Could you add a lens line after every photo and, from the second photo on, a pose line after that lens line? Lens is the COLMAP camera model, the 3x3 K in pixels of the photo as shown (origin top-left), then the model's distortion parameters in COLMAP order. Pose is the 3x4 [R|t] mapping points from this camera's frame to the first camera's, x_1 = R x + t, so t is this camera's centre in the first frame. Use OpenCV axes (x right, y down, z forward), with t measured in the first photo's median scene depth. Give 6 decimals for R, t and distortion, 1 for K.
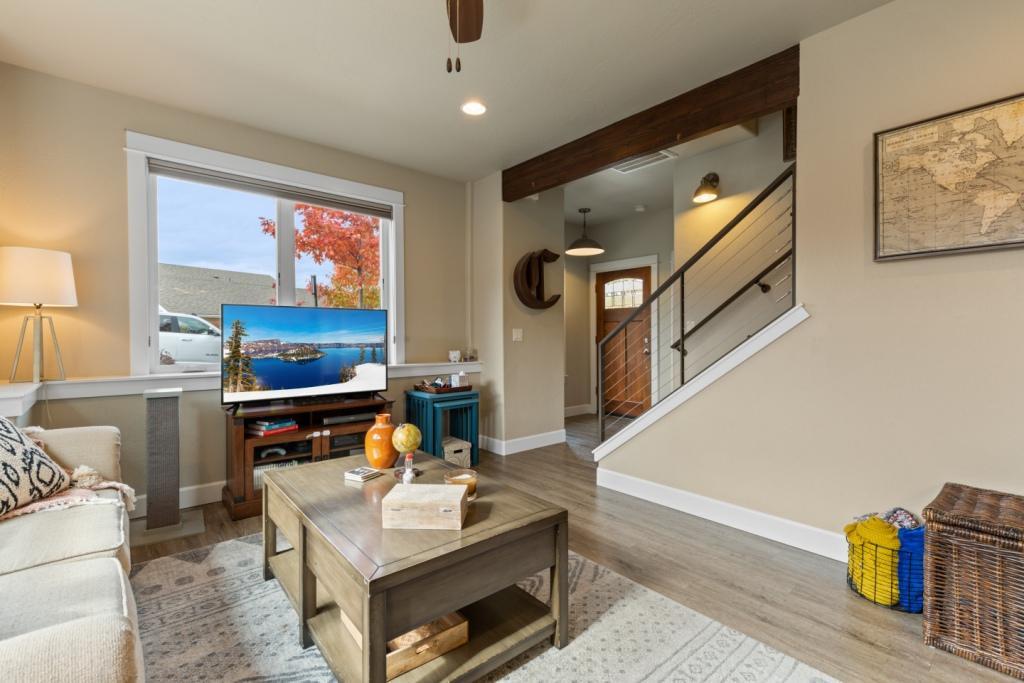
lens RADIAL K [[457.9, 0, 516.0], [0, 457.9, 341.1], [0, 0, 1]] dist [0.007977, -0.000829]
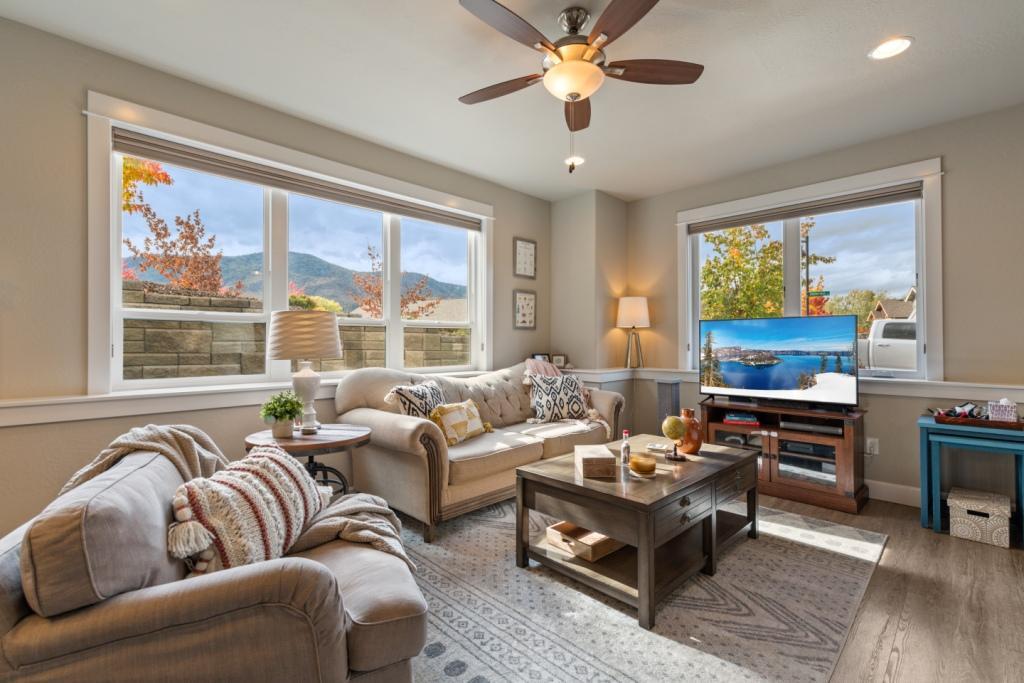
lens RADIAL K [[457.9, 0, 516.1], [0, 457.9, 339.0], [0, 0, 1]] dist [0.007977, -0.000829]
pose [[0.075829, -0.008587, -0.997084, 0.628517], [-0.012882, 0.999871, -0.009591, -0.004126], [0.997038, 0.013572, 0.075709, 0.322090]]
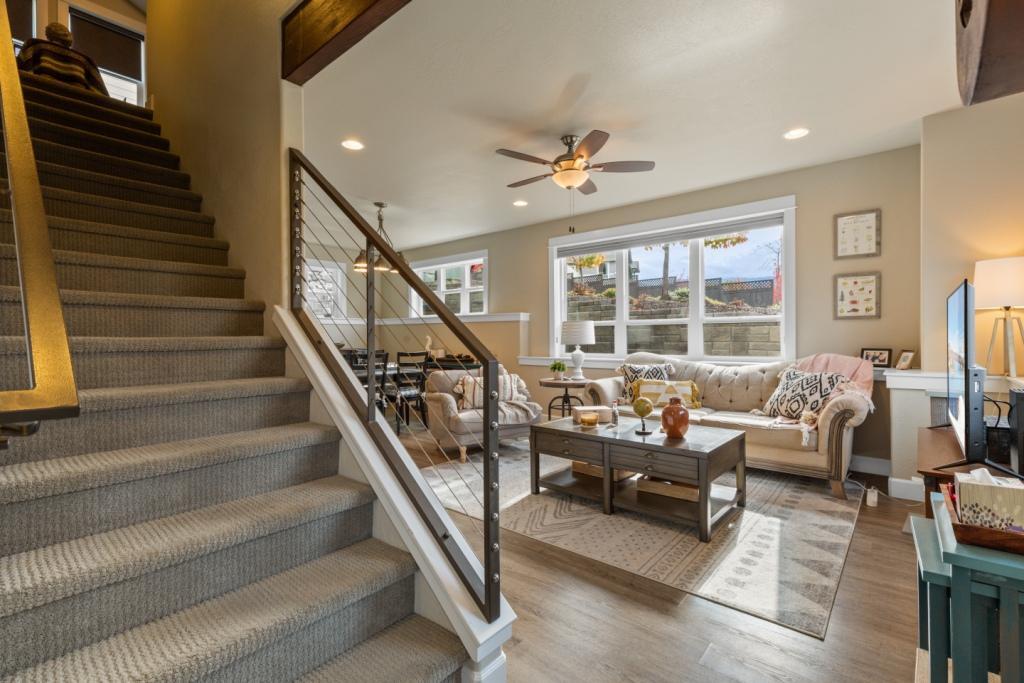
lens RADIAL K [[457.9, 0, 516.2], [0, 457.9, 337.5], [0, 0, 1]] dist [0.007977, -0.000829]
pose [[-0.987573, 0.006702, -0.157018, 0.259417], [0.004578, 0.999893, 0.013884, -0.021505], [0.157094, 0.012993, -0.987498, 1.578962]]
